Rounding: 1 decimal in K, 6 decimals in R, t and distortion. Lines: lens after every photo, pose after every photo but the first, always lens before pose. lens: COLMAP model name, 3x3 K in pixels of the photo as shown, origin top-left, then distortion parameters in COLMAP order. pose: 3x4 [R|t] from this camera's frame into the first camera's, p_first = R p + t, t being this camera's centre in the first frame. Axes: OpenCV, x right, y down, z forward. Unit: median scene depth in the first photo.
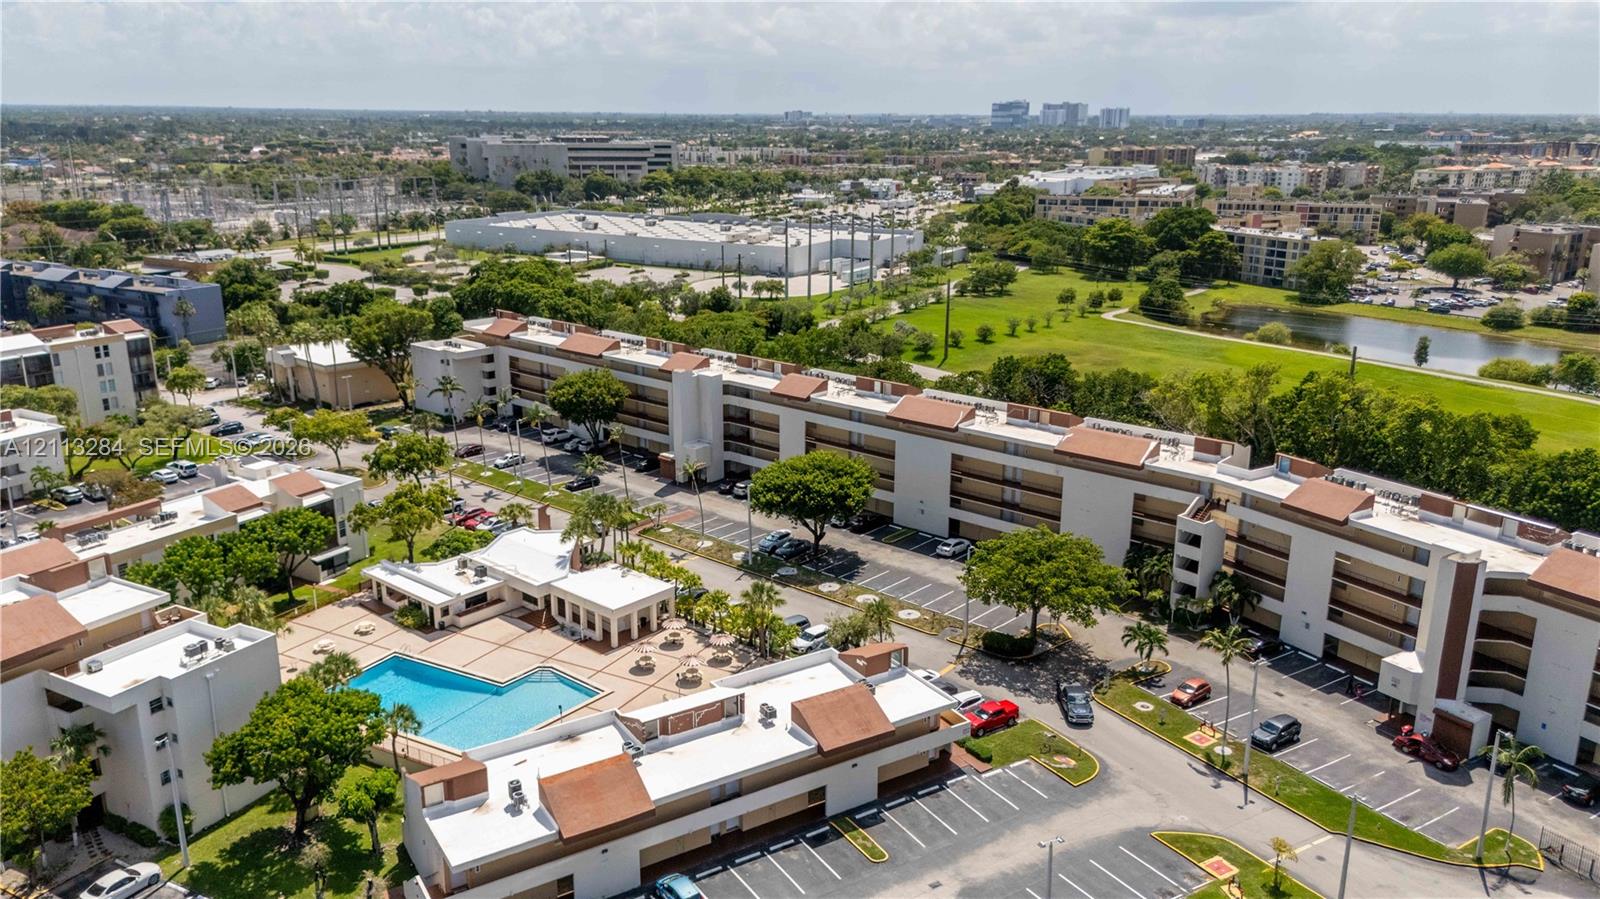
lens RADIAL K [[1163.0, 0, 800.0], [0, 1163.0, 449.5], [0, 0, 1]] dist [0.075685, -0.068730]
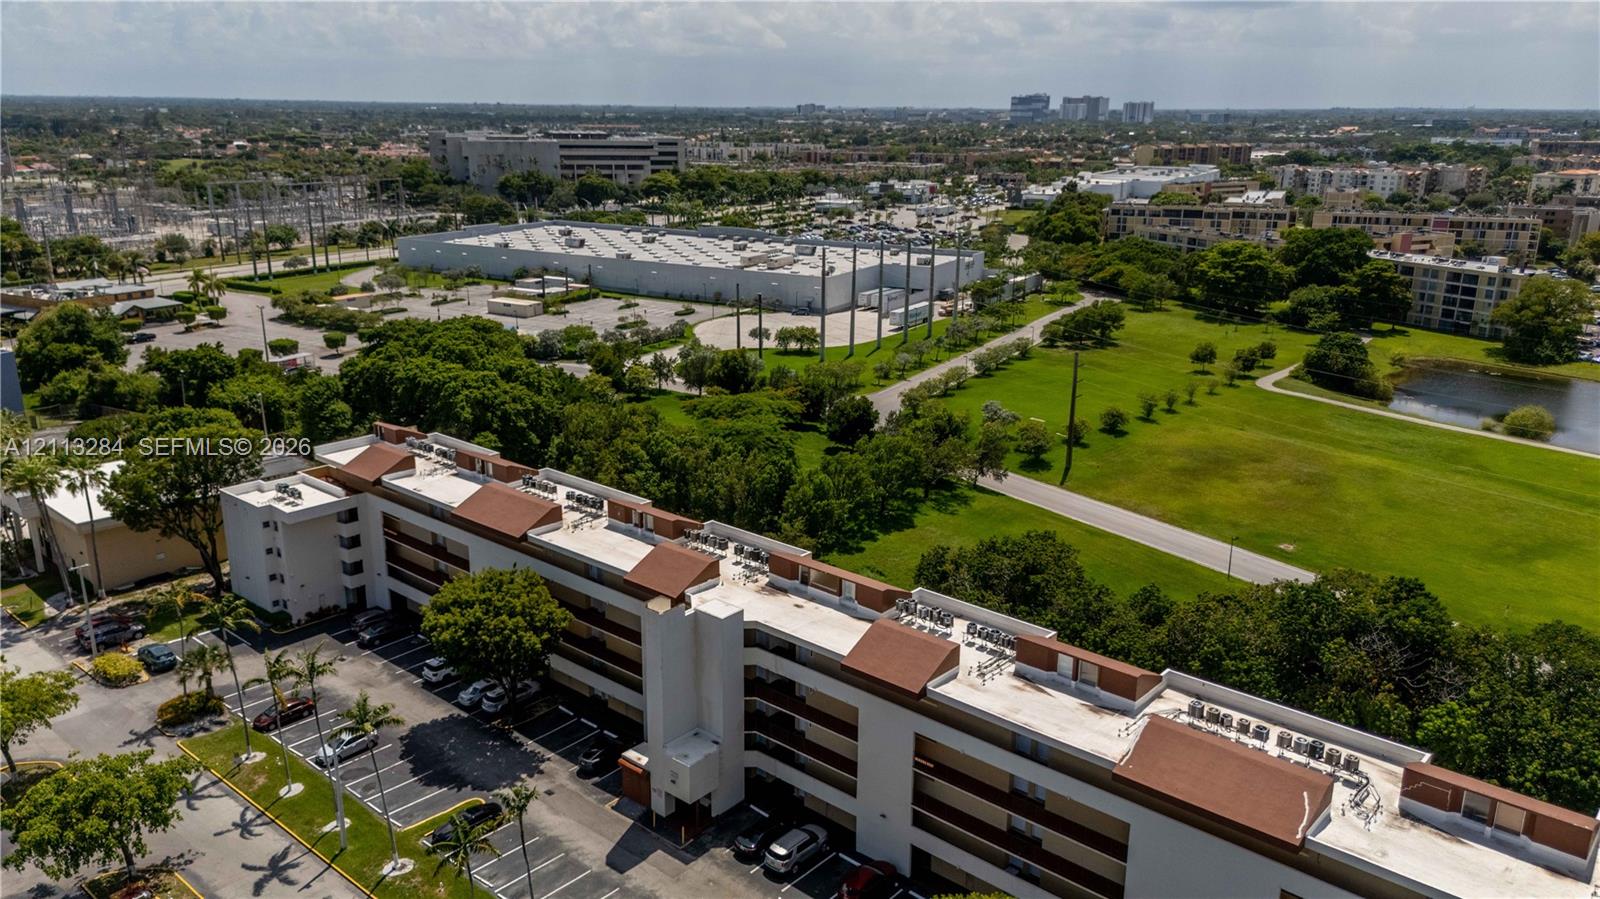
lens RADIAL K [[1163.0, 0, 800.0], [0, 1163.0, 449.5], [0, 0, 1]] dist [0.075685, -0.068730]
pose [[0.999955, 0.005024, -0.008071, -0.010174], [-0.004983, 0.999975, 0.005086, -0.036975], [0.008096, -0.005046, 0.999954, 0.129705]]
